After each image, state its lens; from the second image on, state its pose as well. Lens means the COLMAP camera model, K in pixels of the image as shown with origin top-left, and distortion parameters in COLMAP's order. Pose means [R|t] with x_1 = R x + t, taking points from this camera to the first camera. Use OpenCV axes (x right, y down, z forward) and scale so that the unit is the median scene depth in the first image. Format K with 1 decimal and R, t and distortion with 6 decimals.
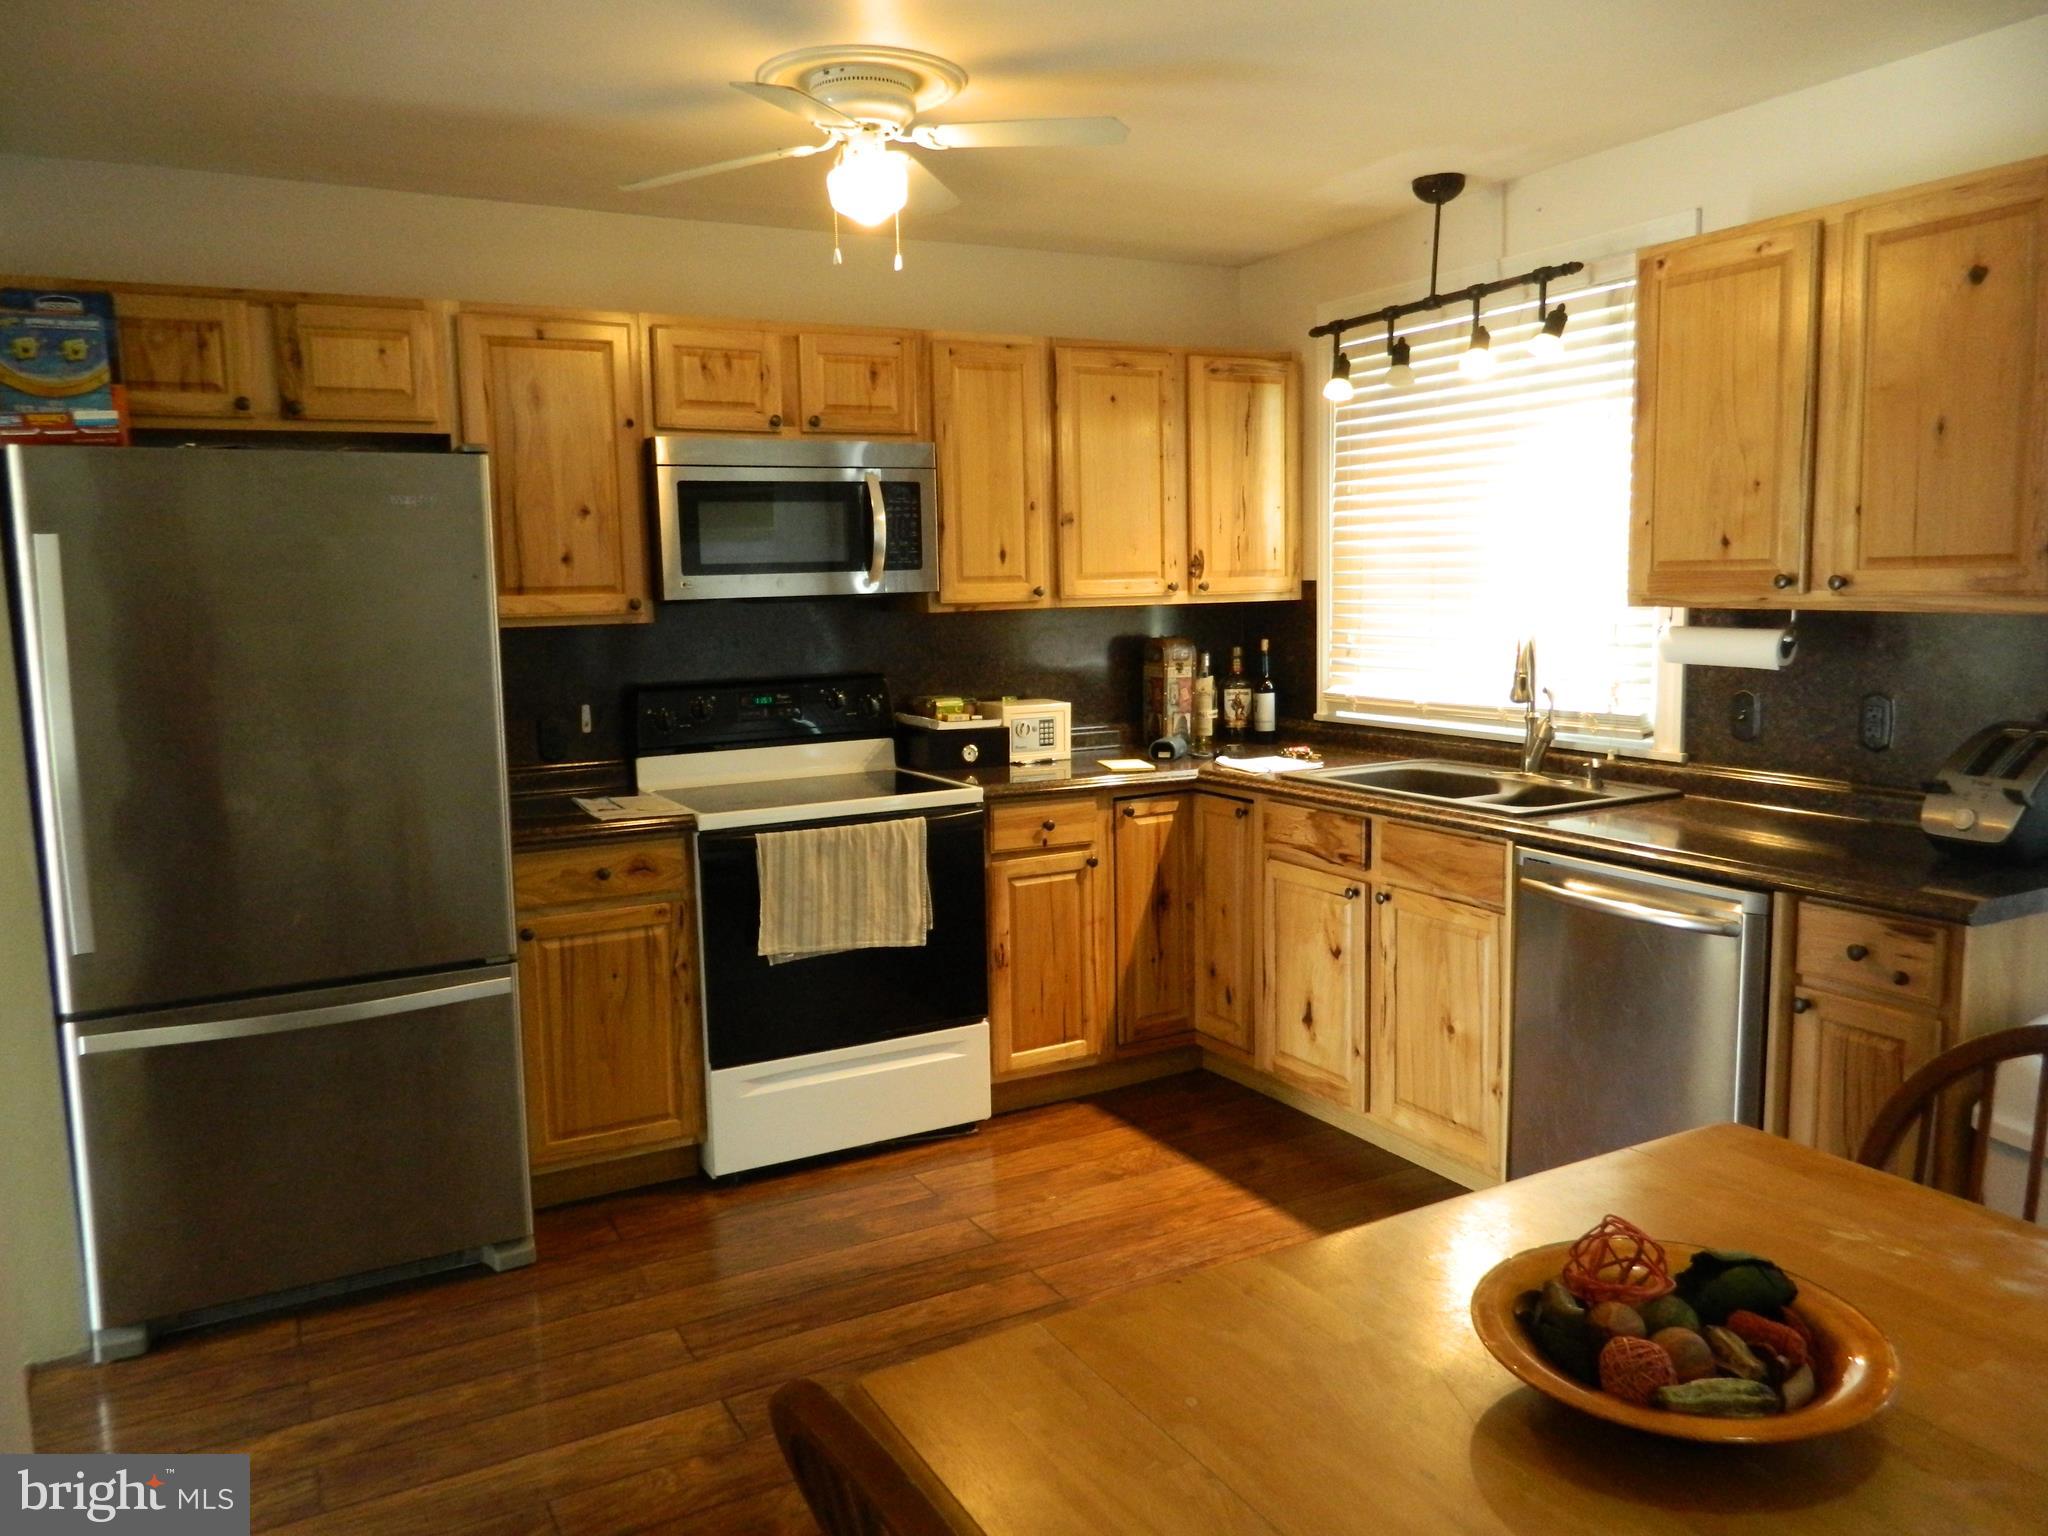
lens RADIAL K [[1516.9, 0, 1033.4], [0, 1516.9, 749.4], [0, 0, 1]] dist [0.002158, 0.001036]
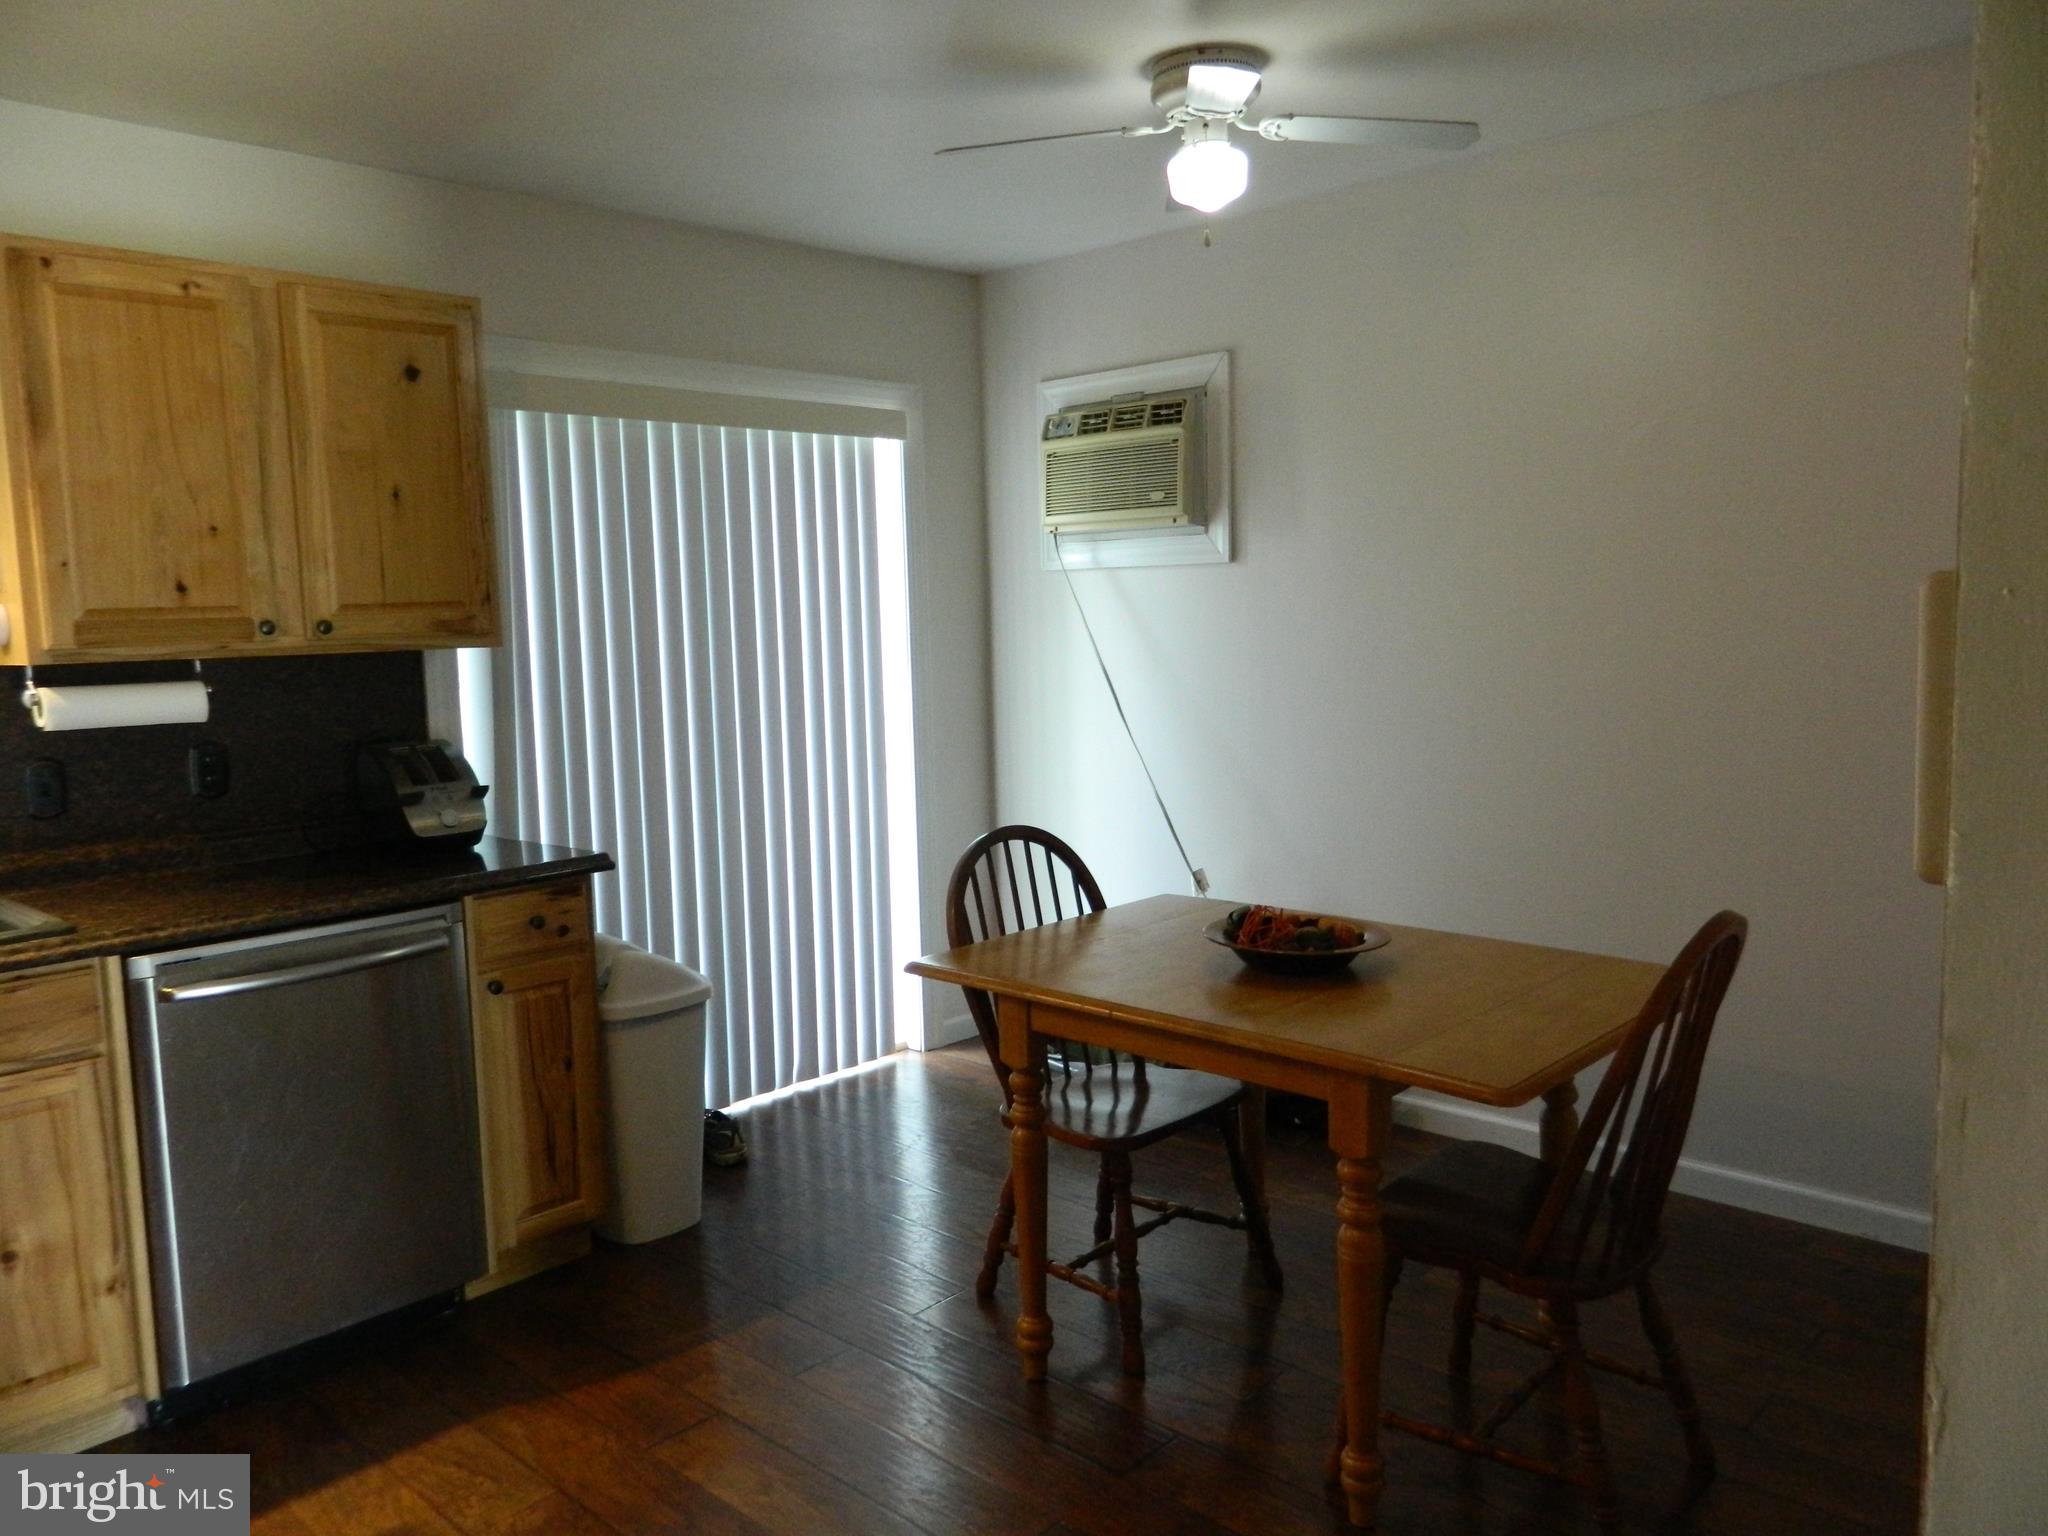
lens RADIAL K [[1516.9, 0, 1033.4], [0, 1516.9, 749.4], [0, 0, 1]] dist [0.002158, 0.001036]
pose [[-0.308343, -0.061790, 0.949266, -0.503137], [0.148185, 0.982587, 0.112092, -0.055217], [-0.939663, 0.175230, -0.293817, 0.667444]]
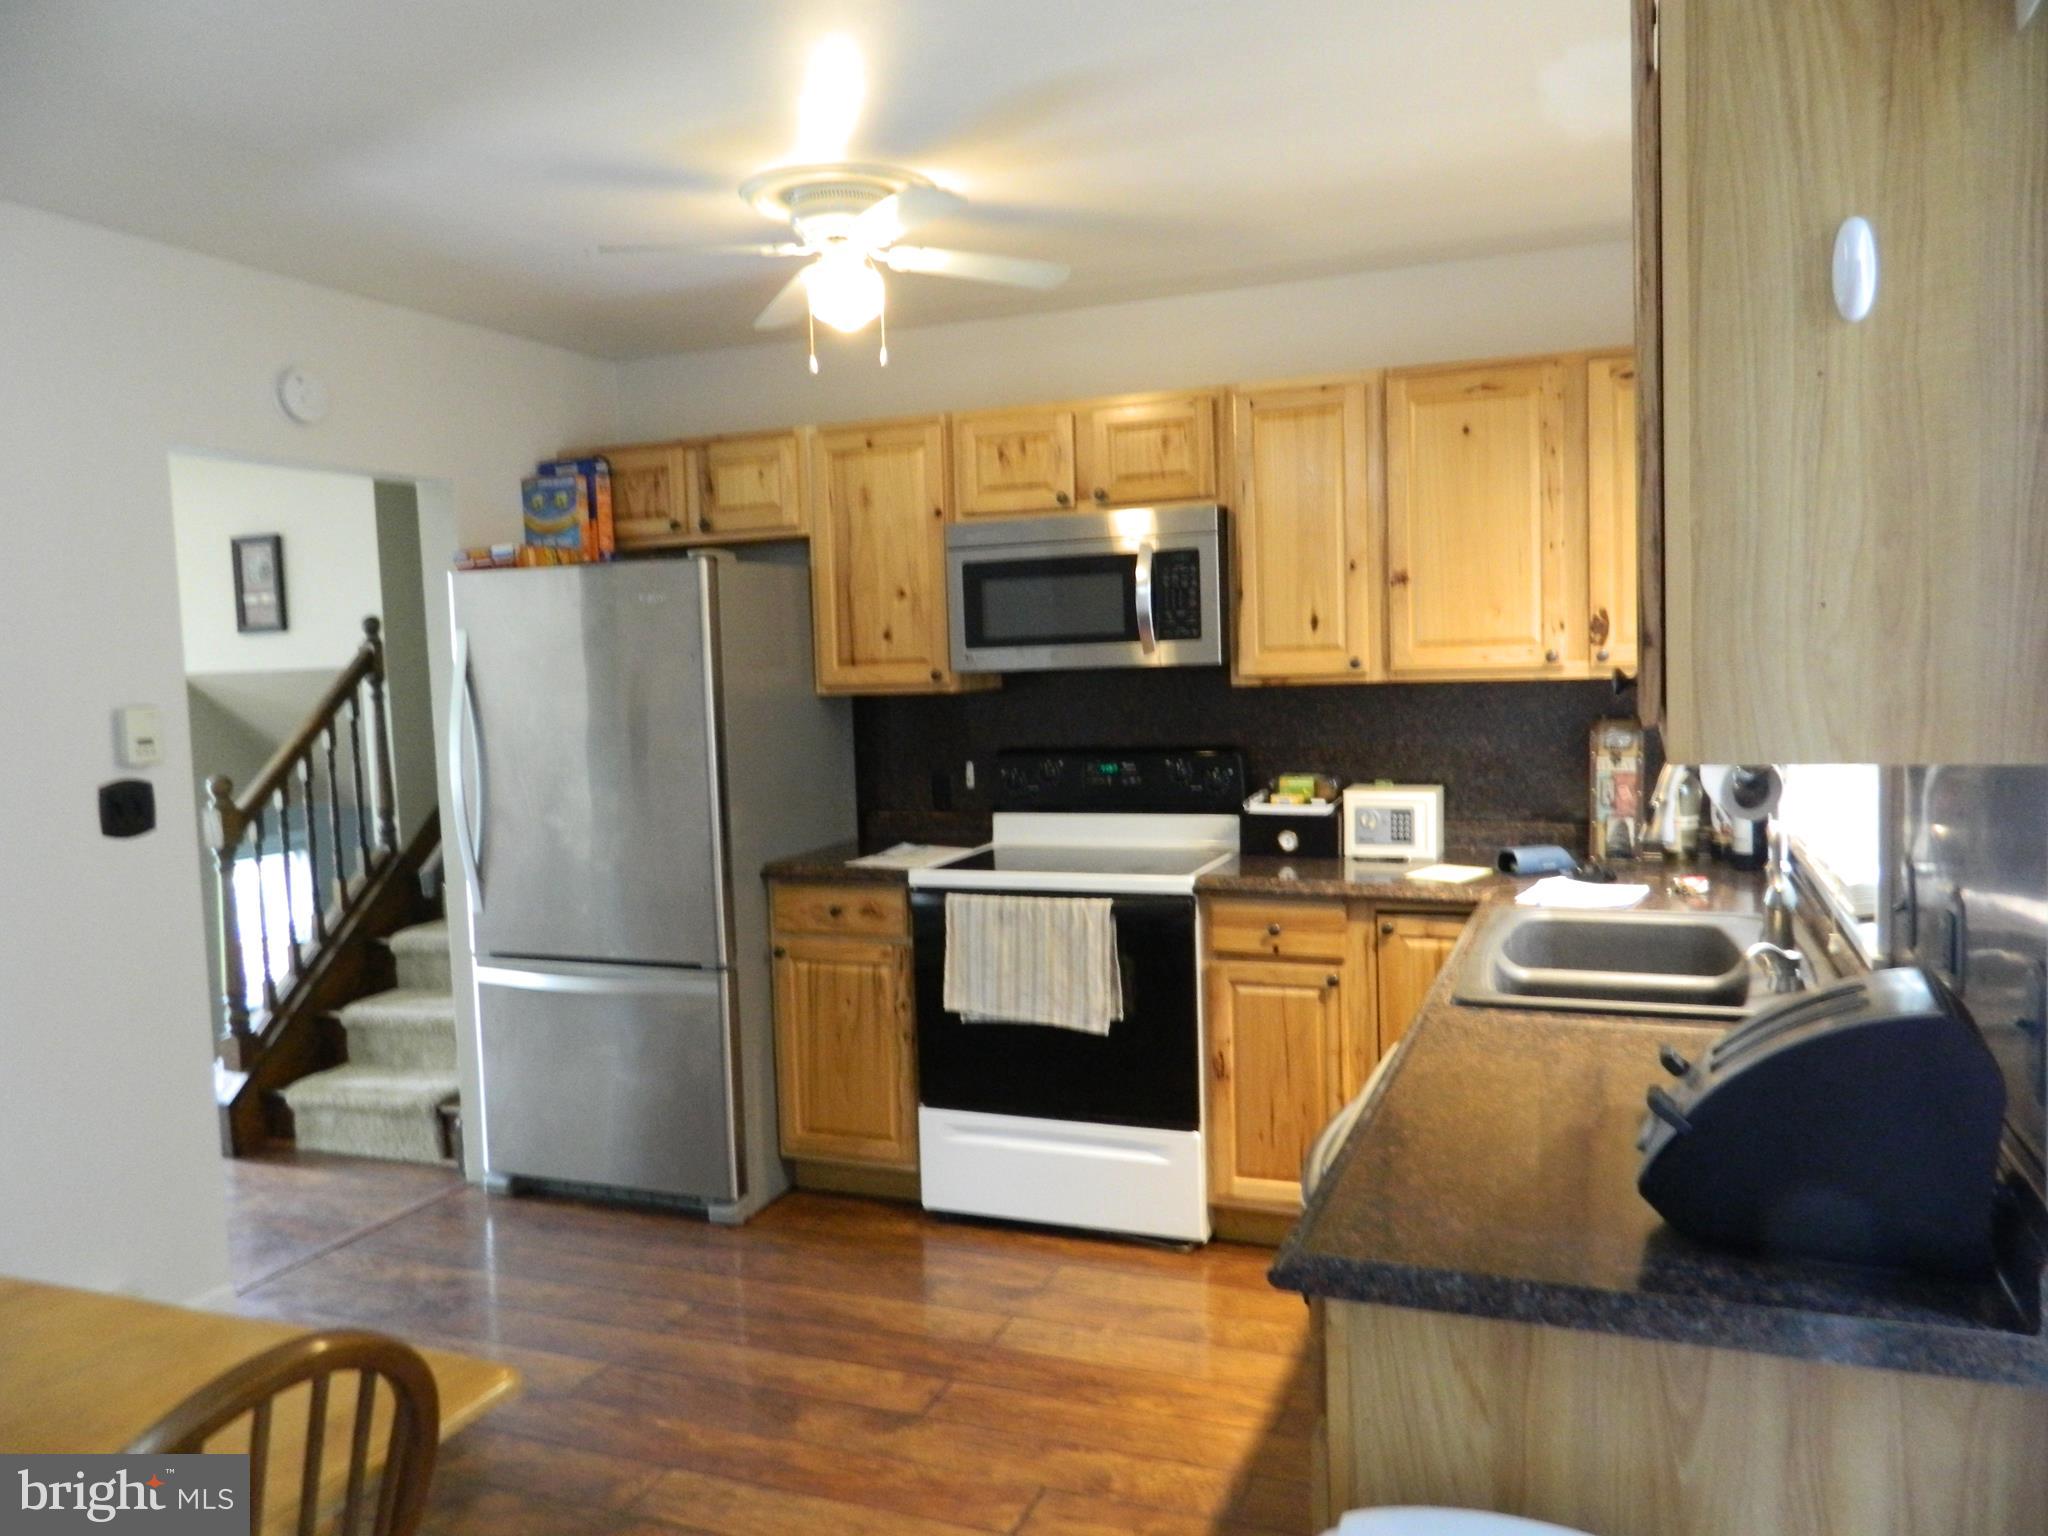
lens RADIAL K [[1516.9, 0, 1033.4], [0, 1516.9, 749.4], [0, 0, 1]] dist [0.002158, 0.001036]
pose [[0.636837, 0.052438, -0.769213, 0.647068], [-0.070411, 0.997471, 0.009705, -0.058043], [0.767776, 0.047980, 0.638919, 0.353688]]
